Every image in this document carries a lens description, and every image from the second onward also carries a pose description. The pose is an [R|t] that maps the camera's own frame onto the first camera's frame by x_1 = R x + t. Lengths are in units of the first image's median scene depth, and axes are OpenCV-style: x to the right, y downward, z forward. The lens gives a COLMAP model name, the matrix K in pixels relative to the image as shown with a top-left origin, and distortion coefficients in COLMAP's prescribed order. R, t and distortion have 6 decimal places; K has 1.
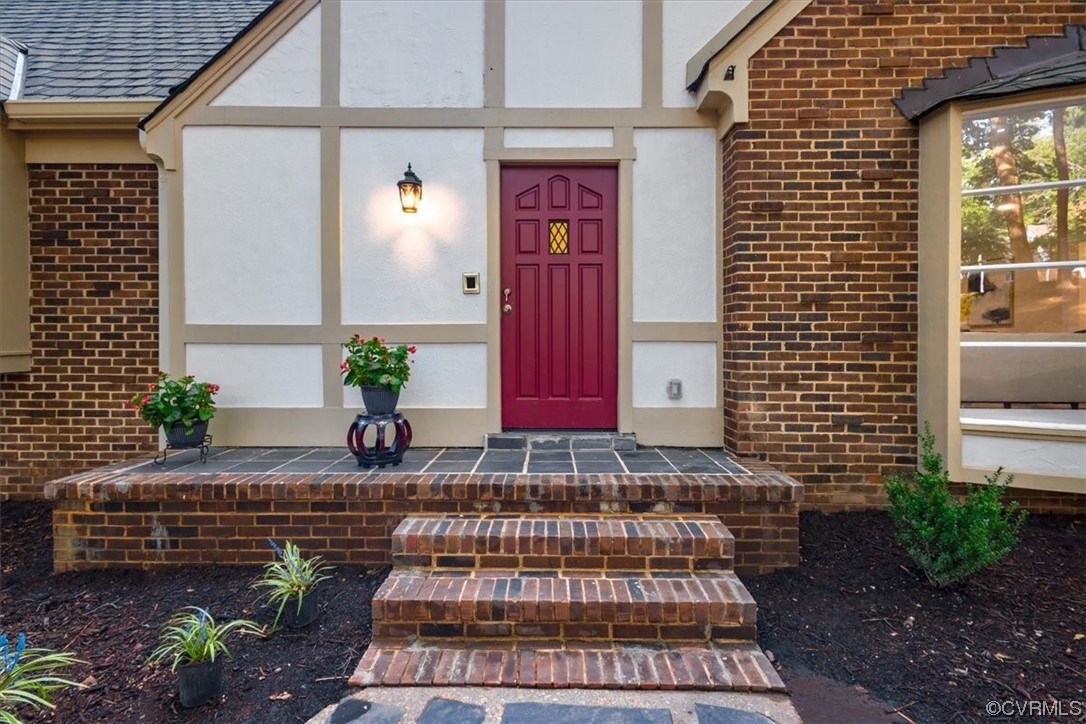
lens RADIAL K [[498.3, 0, 543.0], [0, 498.3, 362.0], [0, 0, 1]] dist [0.000231, 0.000043]
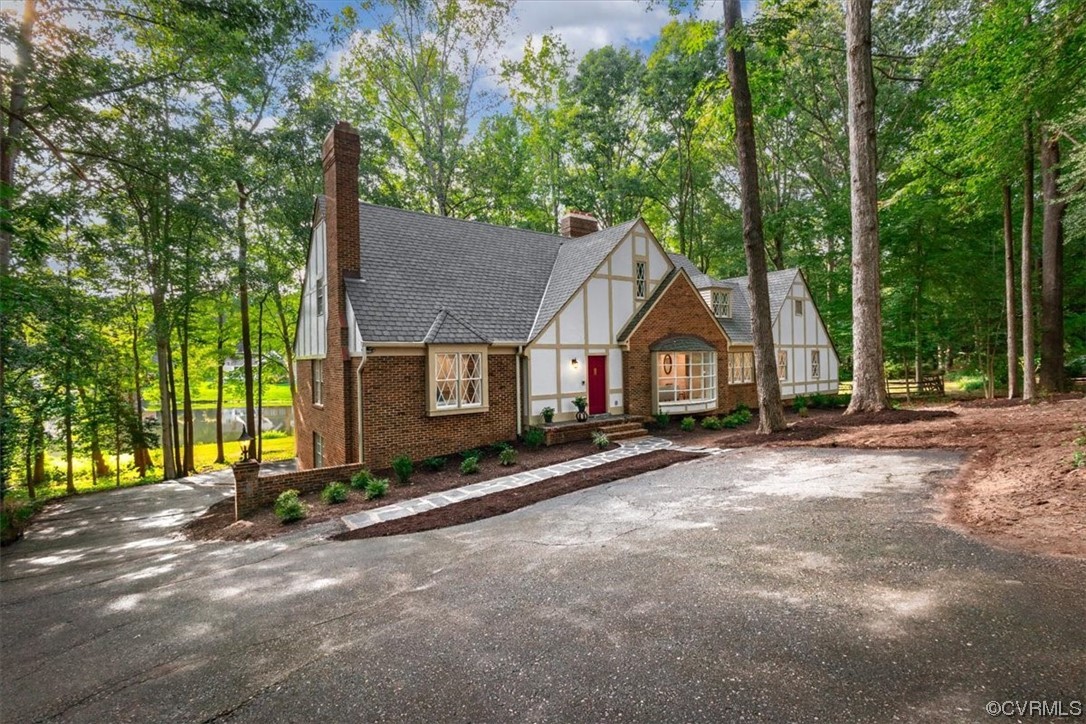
lens RADIAL K [[498.3, 0, 543.0], [0, 498.3, 362.0], [0, 0, 1]] dist [0.000231, 0.000043]
pose [[0.803895, -0.023050, 0.594325, -3.142107], [0.028497, 0.999594, 0.000222, -0.358135], [-0.594088, 0.016758, 0.804225, -2.440951]]
